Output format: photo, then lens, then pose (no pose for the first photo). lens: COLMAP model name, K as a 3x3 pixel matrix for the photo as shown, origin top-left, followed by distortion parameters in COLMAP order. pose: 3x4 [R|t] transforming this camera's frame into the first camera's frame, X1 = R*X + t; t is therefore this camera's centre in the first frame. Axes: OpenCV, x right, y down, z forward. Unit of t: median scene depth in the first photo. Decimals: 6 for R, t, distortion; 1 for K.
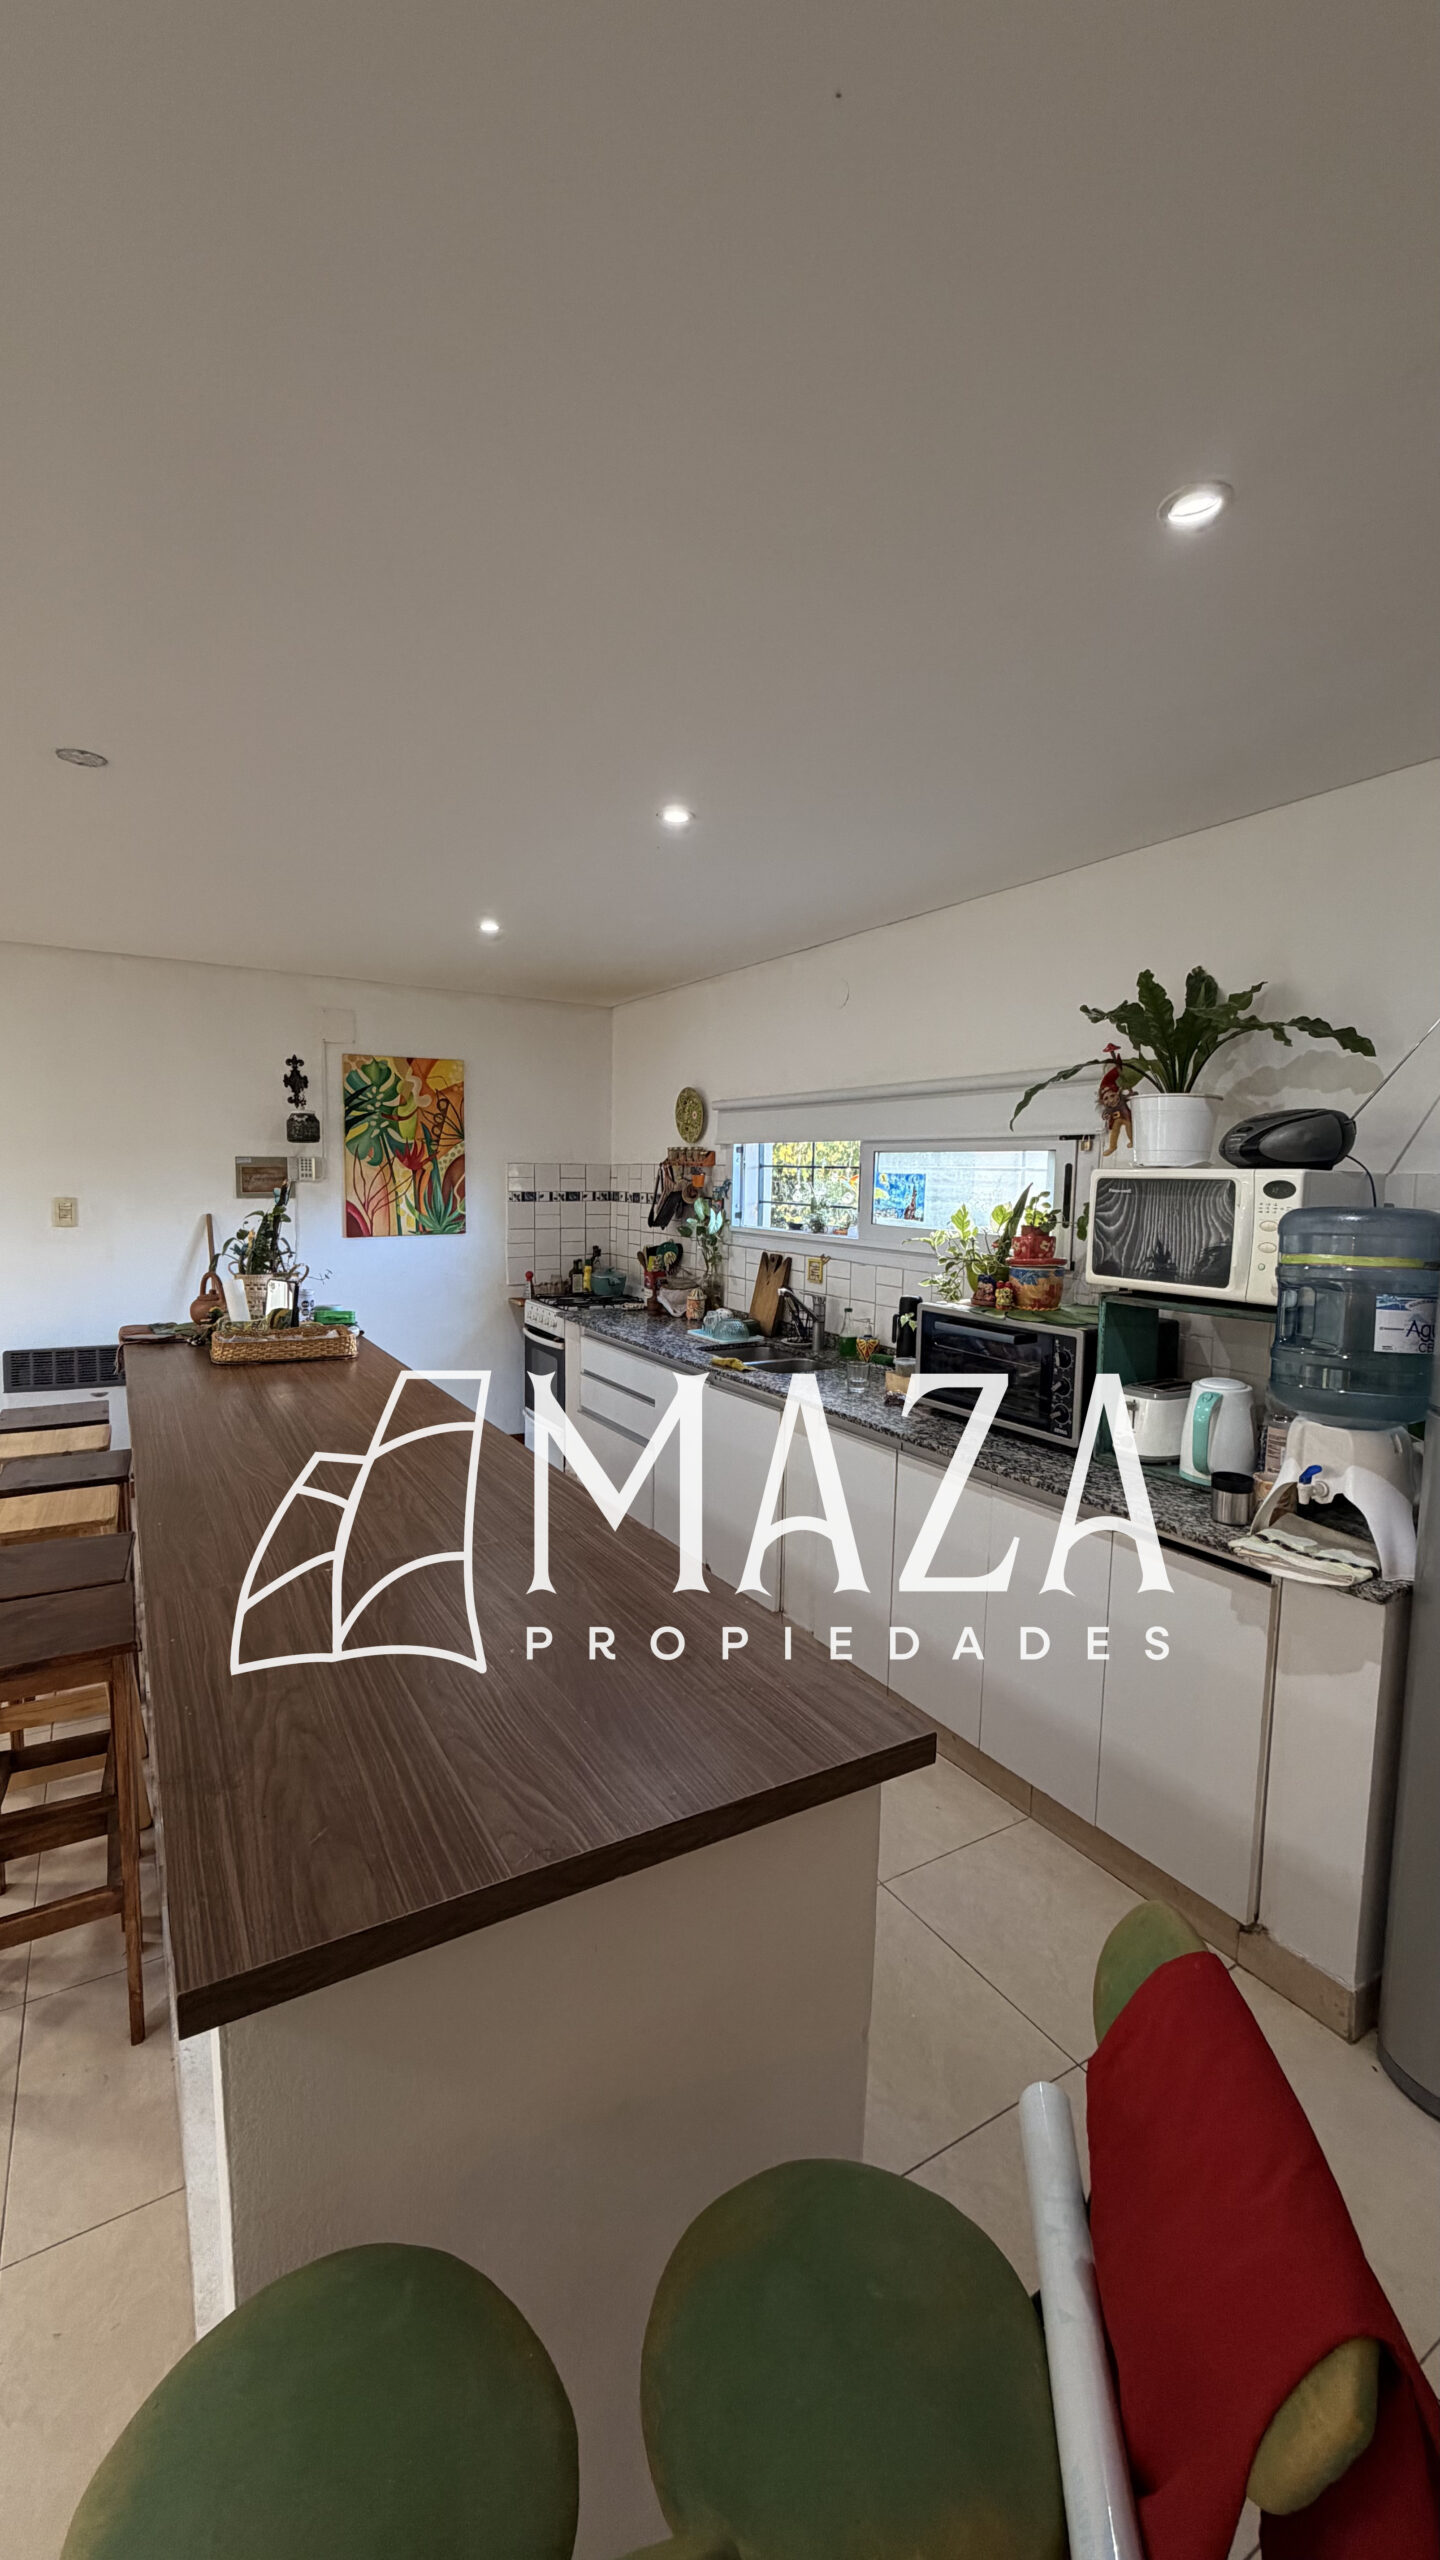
lens RADIAL K [[1018.3, 0, 717.0], [0, 1018.3, 1272.4], [0, 0, 1]] dist [0.000606, 0.000145]
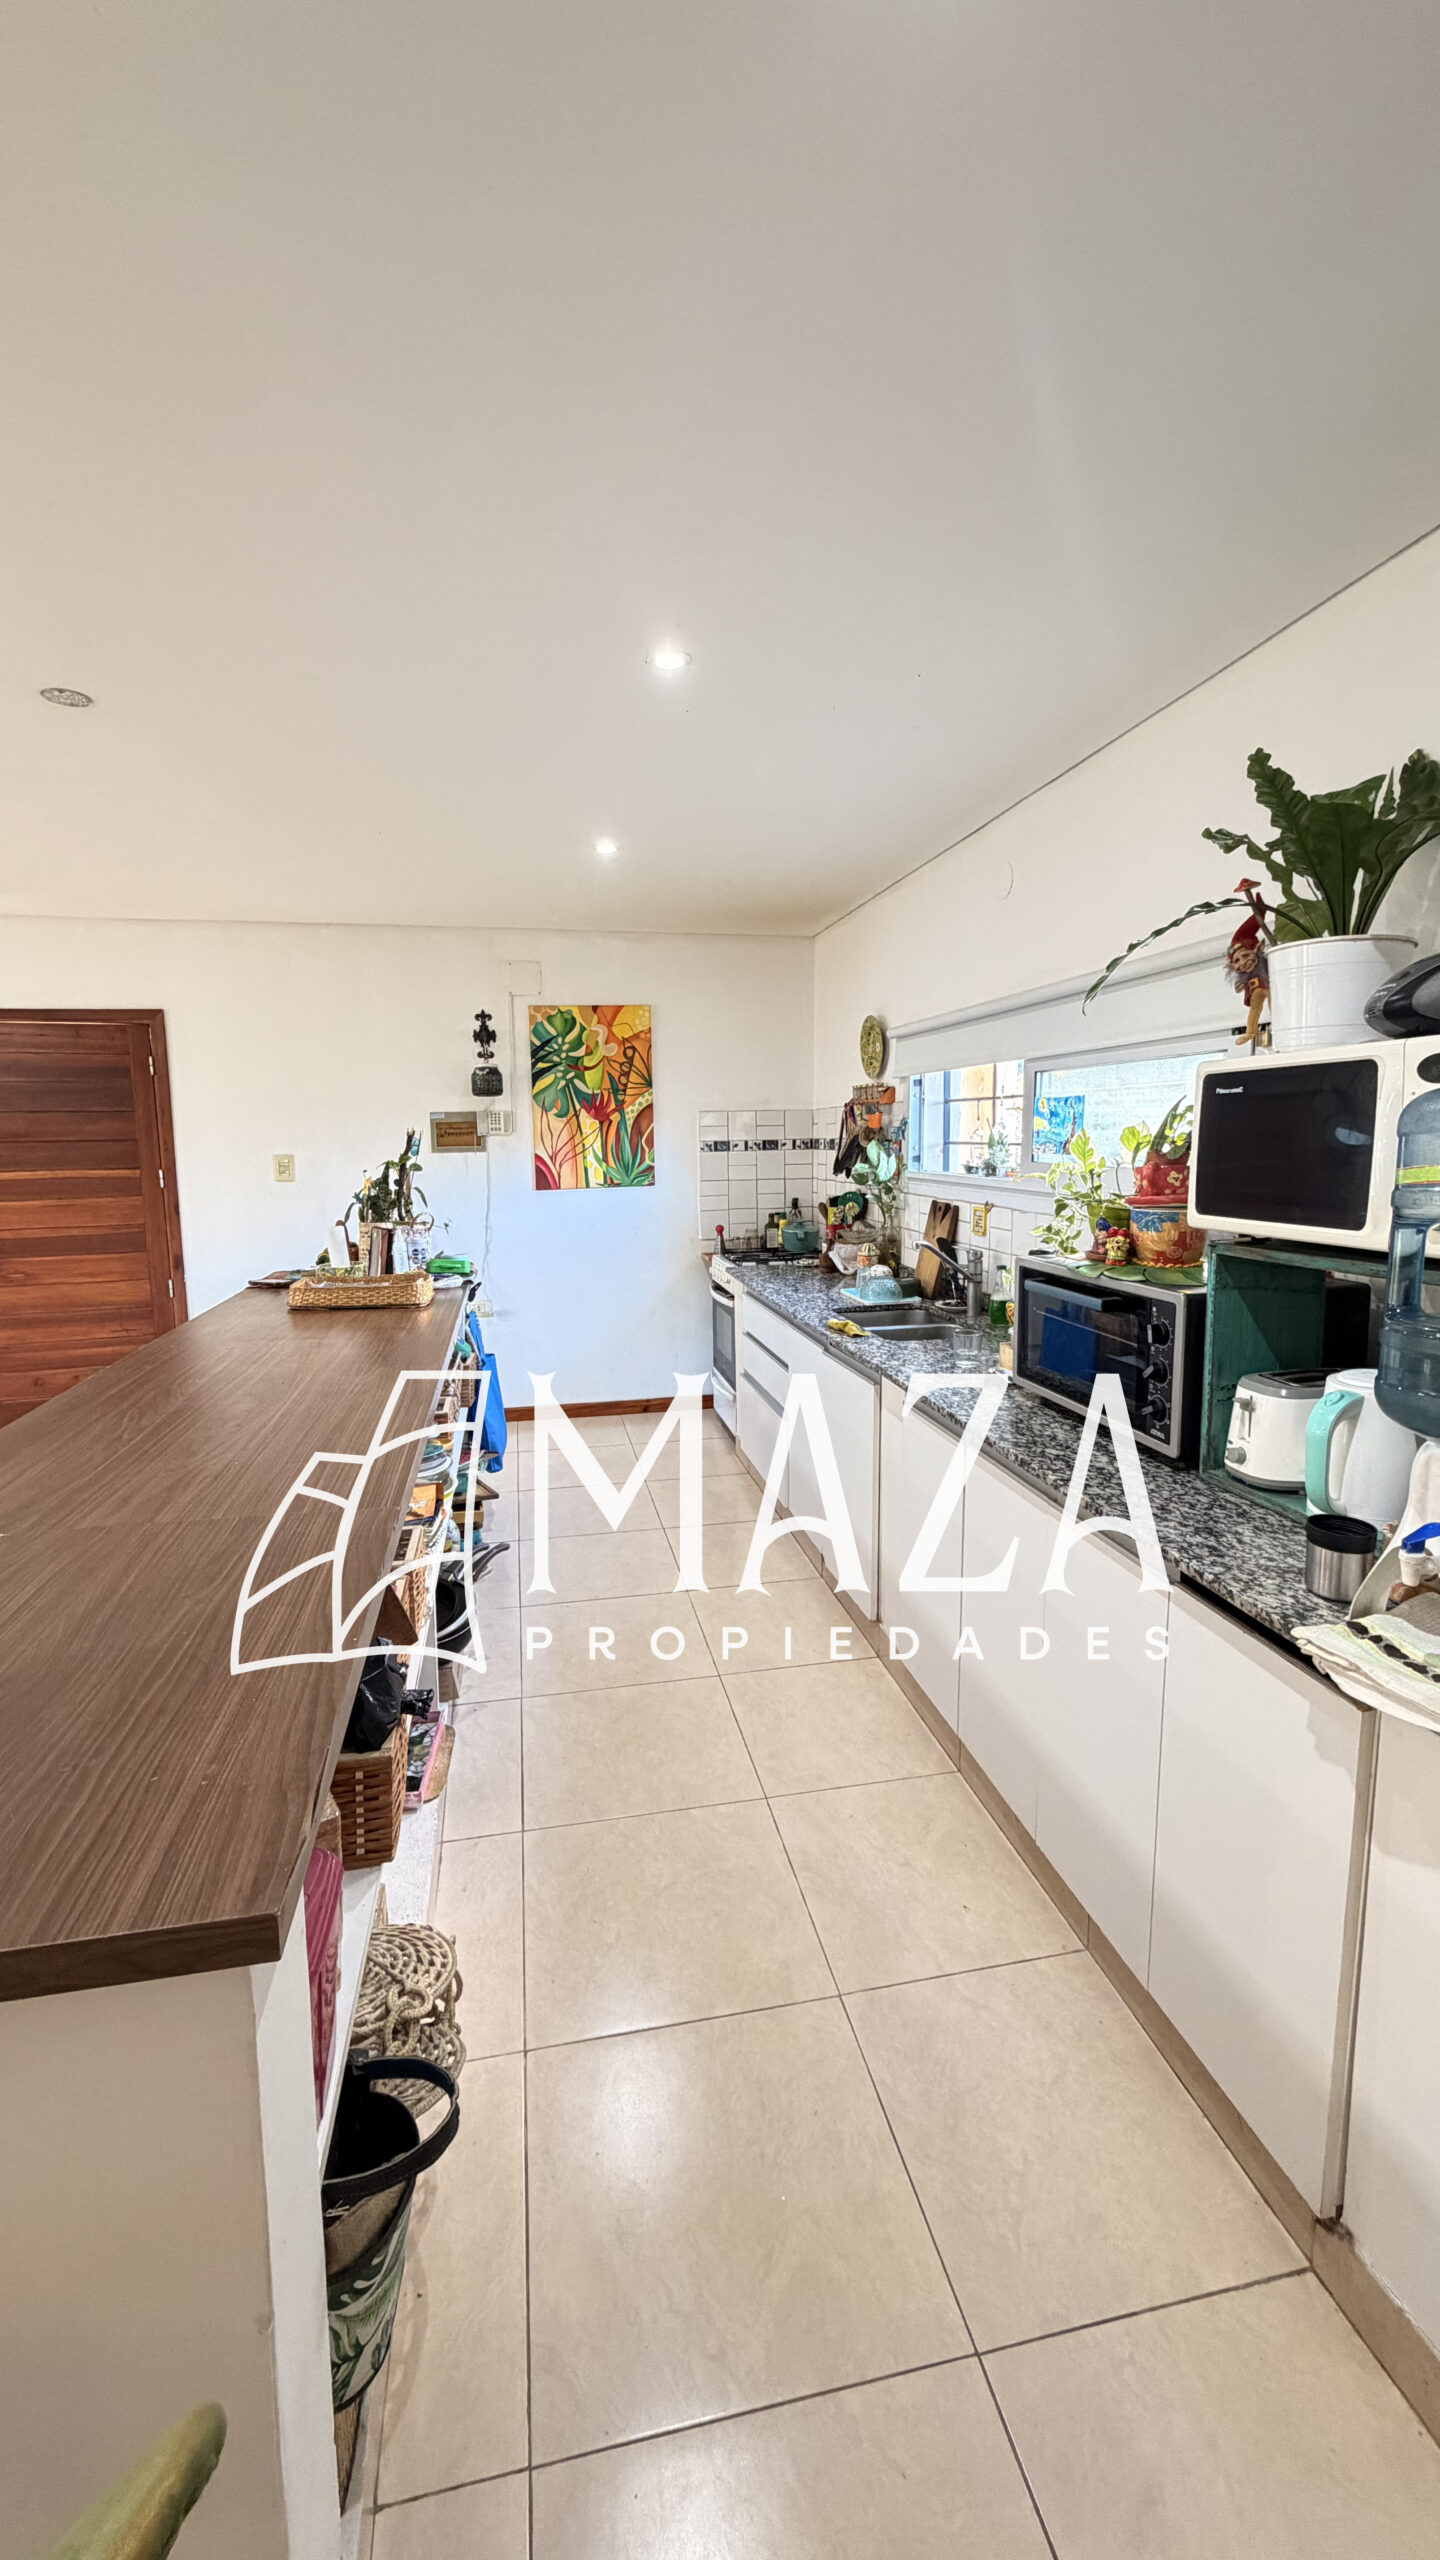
lens RADIAL K [[1018.3, 0, 717.0], [0, 1018.3, 1272.4], [0, 0, 1]] dist [0.000606, 0.000145]
pose [[0.941132, 0.016708, -0.337625, 0.151508], [-0.004392, 0.999298, 0.037208, 0.008870], [0.338009, -0.033535, 0.940545, 0.117831]]
